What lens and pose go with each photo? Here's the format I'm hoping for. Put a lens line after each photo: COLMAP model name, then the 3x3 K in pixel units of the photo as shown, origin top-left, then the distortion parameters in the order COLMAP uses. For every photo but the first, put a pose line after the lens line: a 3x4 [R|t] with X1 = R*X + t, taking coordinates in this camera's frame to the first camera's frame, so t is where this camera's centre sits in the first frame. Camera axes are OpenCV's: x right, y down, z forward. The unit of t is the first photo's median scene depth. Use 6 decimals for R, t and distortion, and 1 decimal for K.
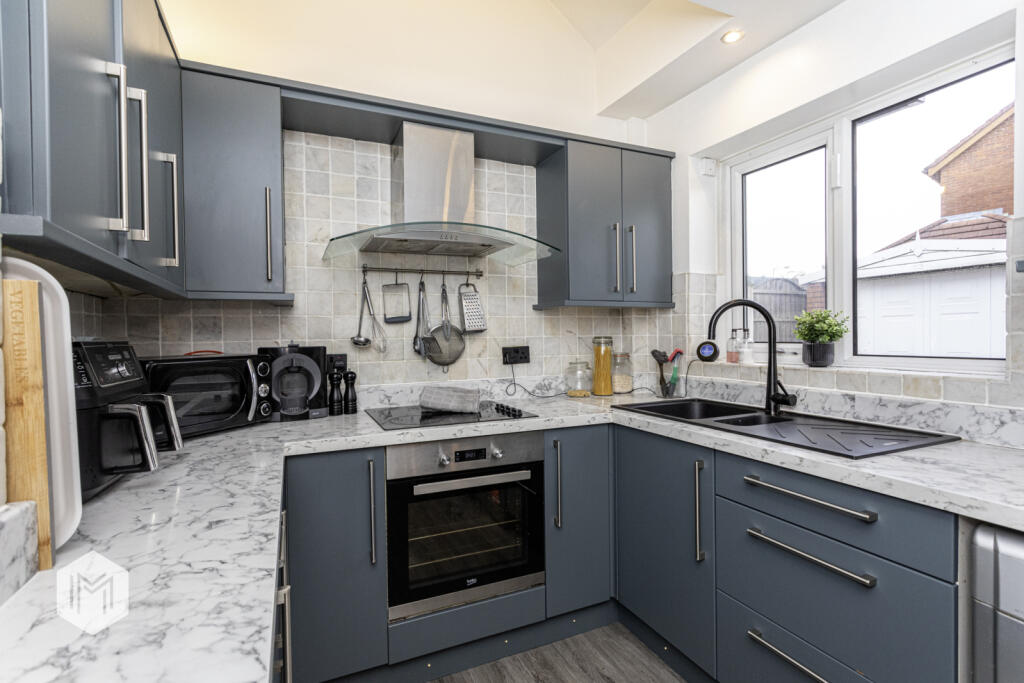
lens RADIAL K [[485.0, 0, 504.8], [0, 485.0, 340.6], [0, 0, 1]] dist [0.003073, 0.000227]
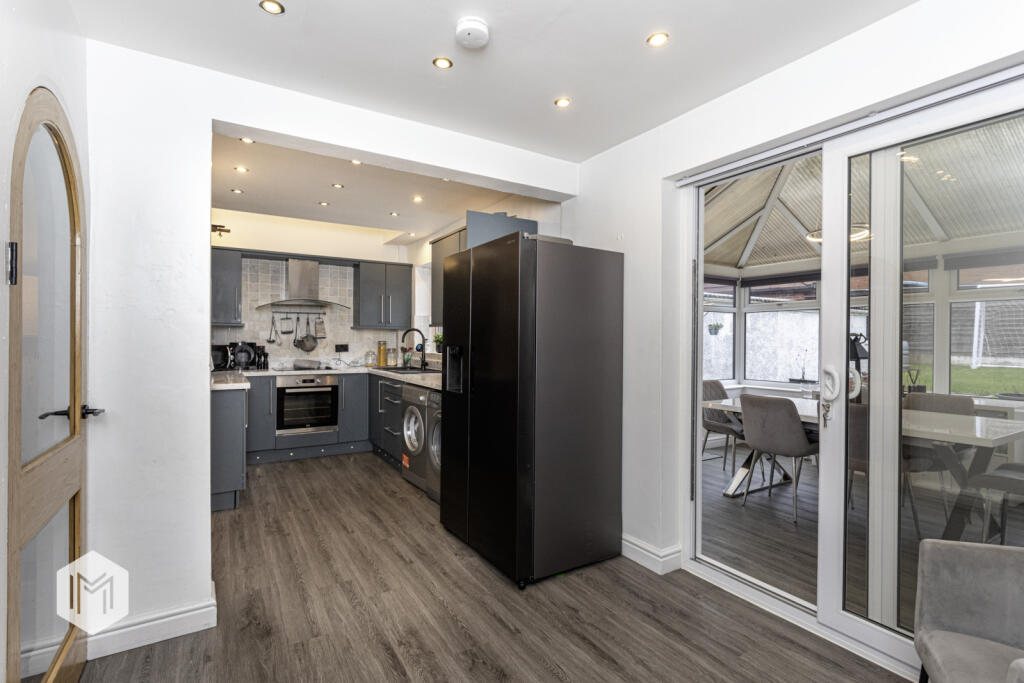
lens RADIAL K [[485.0, 0, 504.8], [0, 485.0, 340.6], [0, 0, 1]] dist [0.003073, 0.000227]
pose [[0.992499, 0.019944, 0.120613, 0.593906], [-0.018978, 0.999778, -0.009147, 0.000453], [-0.120769, 0.006789, 0.992657, -1.616902]]
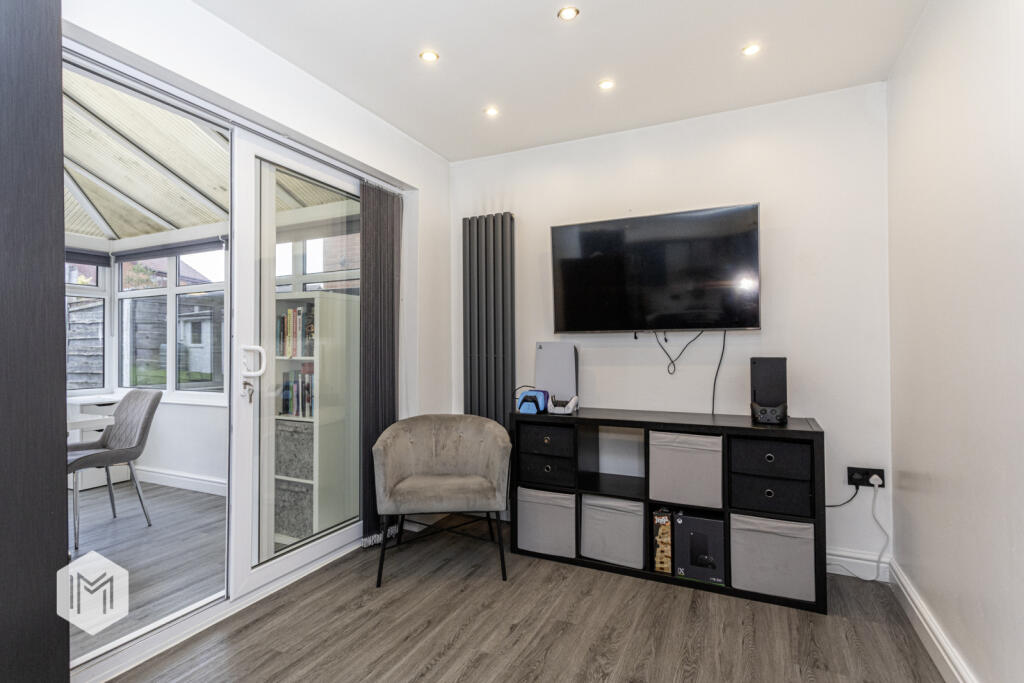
lens RADIAL K [[485.0, 0, 504.8], [0, 485.0, 340.6], [0, 0, 1]] dist [0.003073, 0.000227]
pose [[-0.642834, 0.029175, 0.765449, -1.309834], [0.023956, 0.999551, -0.017979, 0.282110], [-0.765630, 0.006780, -0.643245, 4.207933]]
